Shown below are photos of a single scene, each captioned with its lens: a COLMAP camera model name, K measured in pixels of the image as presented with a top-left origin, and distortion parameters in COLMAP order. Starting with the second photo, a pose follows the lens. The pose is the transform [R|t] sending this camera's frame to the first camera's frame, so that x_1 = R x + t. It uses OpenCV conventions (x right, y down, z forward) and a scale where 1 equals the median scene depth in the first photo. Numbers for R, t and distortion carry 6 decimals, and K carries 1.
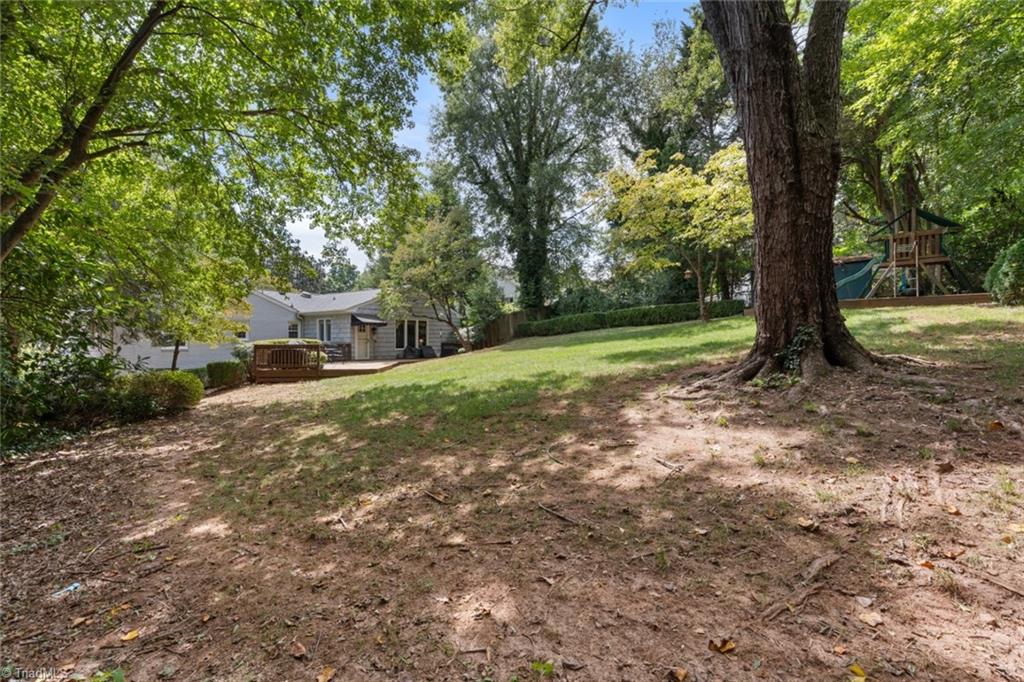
lens RADIAL K [[455.5, 0, 513.0], [0, 455.5, 339.6], [0, 0, 1]] dist [-0.002094, -0.001405]
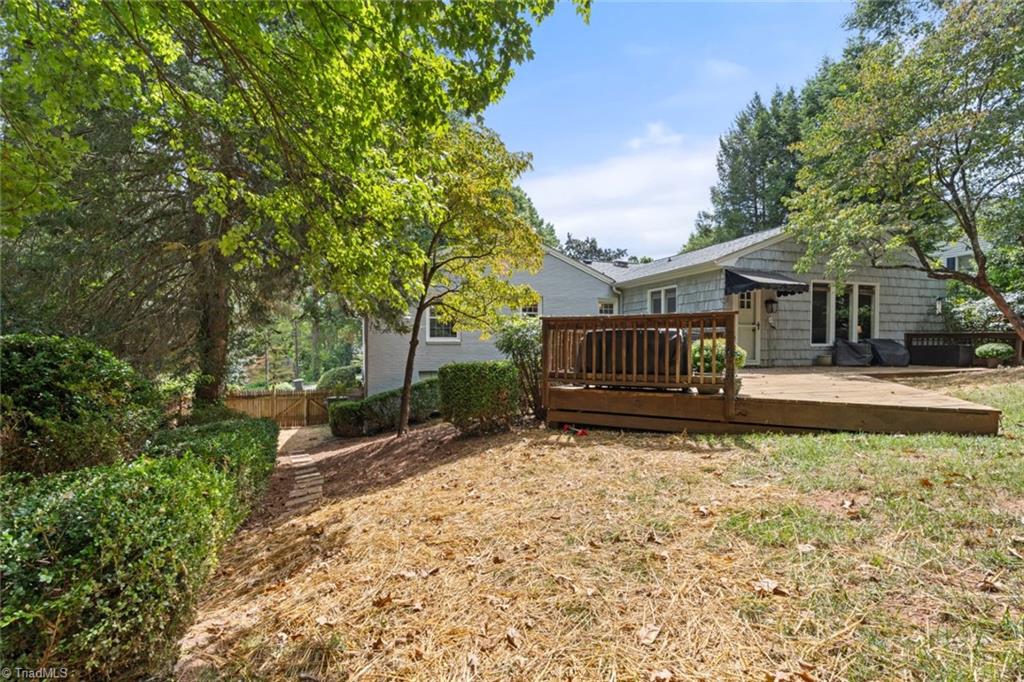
lens RADIAL K [[455.5, 0, 512.8], [0, 455.5, 345.5], [0, 0, 1]] dist [-0.002094, -0.001405]
pose [[0.819255, -0.001960, -0.573426, -0.373051], [0.001502, 0.999998, -0.001272, 0.033306], [0.573428, 0.000181, 0.819256, 0.676972]]
